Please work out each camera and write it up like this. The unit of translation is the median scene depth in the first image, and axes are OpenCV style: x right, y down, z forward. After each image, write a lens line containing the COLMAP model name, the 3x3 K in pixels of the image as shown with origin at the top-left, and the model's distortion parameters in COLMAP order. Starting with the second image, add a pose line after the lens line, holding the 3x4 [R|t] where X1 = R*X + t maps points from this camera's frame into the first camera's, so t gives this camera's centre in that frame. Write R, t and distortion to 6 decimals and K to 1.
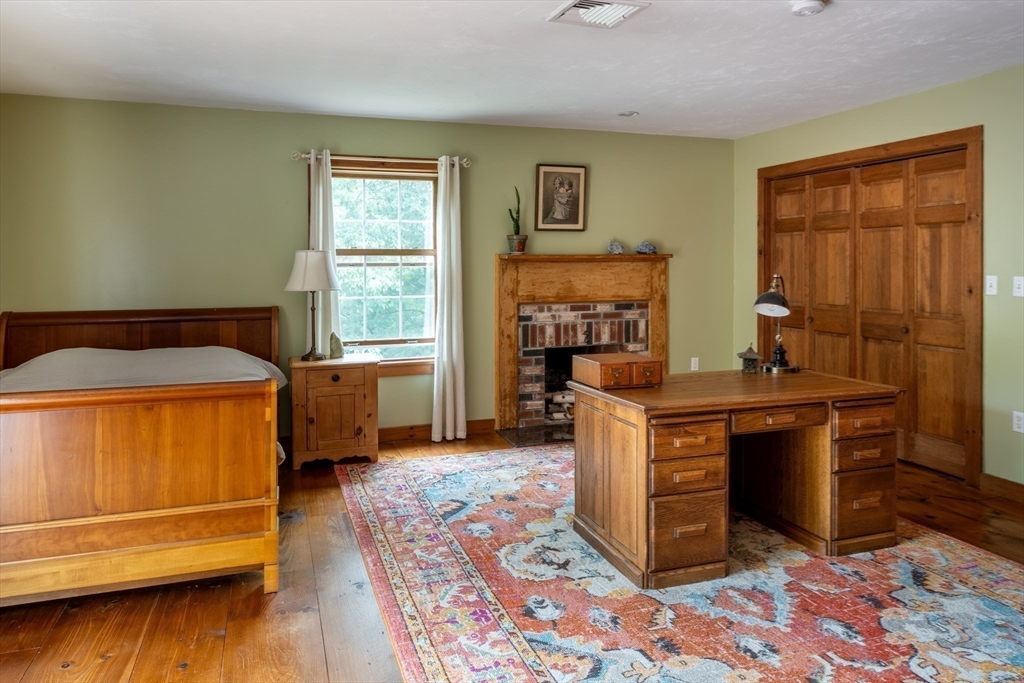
lens RADIAL K [[730.2, 0, 513.0], [0, 730.2, 421.0], [0, 0, 1]] dist [0.005402, 0.003989]
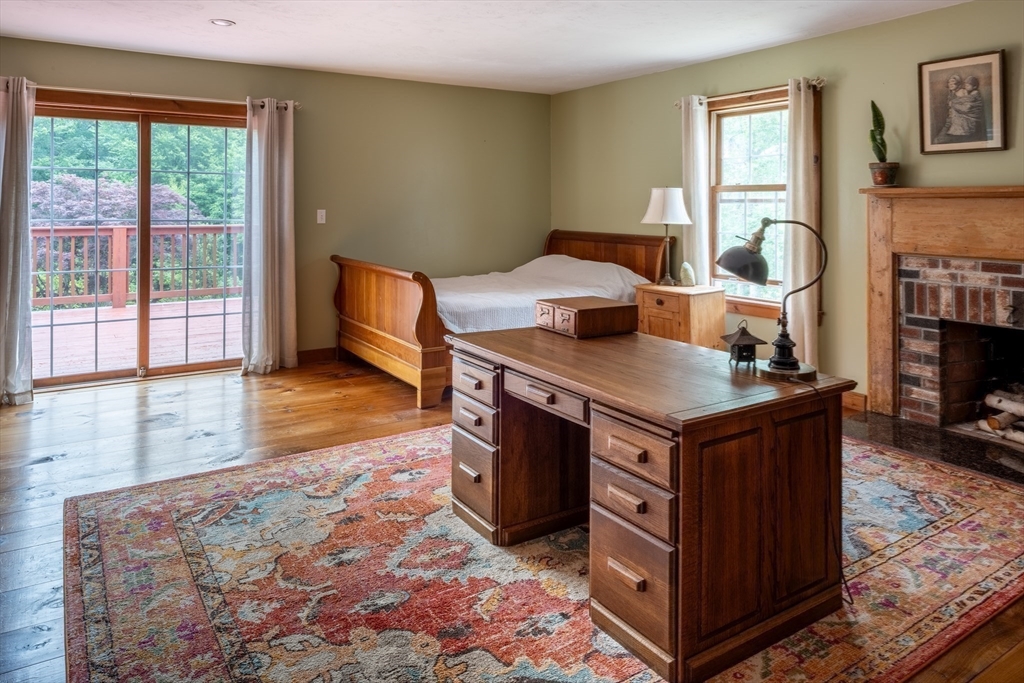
lens RADIAL K [[701.7, 0, 514.6], [0, 701.7, 358.8], [0, 0, 1]] dist [0.000878, 0.000912]
pose [[0.203397, 0.217938, -0.954533, 0.649233], [-0.207613, 0.962342, 0.175482, -0.101091], [0.956832, 0.162480, 0.240985, 0.466254]]
